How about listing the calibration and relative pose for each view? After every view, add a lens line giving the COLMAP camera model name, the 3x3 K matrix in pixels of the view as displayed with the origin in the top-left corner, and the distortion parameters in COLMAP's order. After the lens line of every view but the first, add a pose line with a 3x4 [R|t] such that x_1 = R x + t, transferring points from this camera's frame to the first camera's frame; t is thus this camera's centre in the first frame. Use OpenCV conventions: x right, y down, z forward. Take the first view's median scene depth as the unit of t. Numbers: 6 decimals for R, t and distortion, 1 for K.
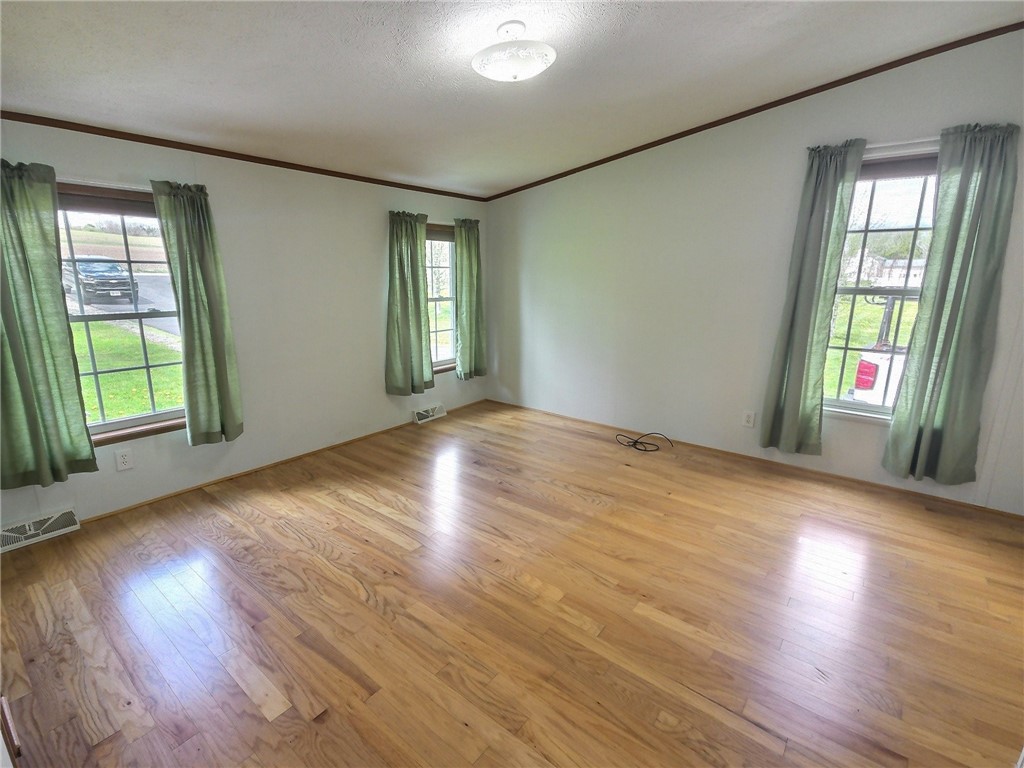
lens RADIAL K [[477.0, 0, 512.7], [0, 477.0, 385.3], [0, 0, 1]] dist [0.008683, -0.007161]
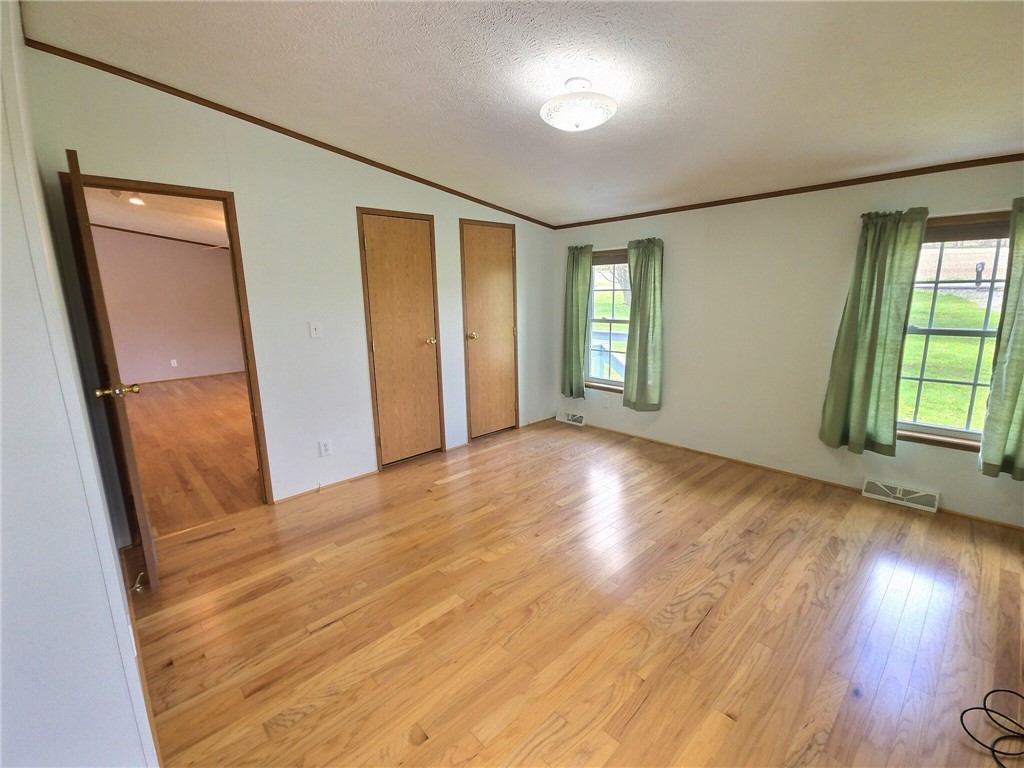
lens RADIAL K [[477.0, 0, 512.7], [0, 477.0, 385.3], [0, 0, 1]] dist [0.008683, -0.007161]
pose [[-0.168630, 0.186764, -0.967824, 0.894238], [-0.203664, 0.954095, 0.219600, -0.206977], [0.964409, 0.234142, -0.122852, 0.827576]]
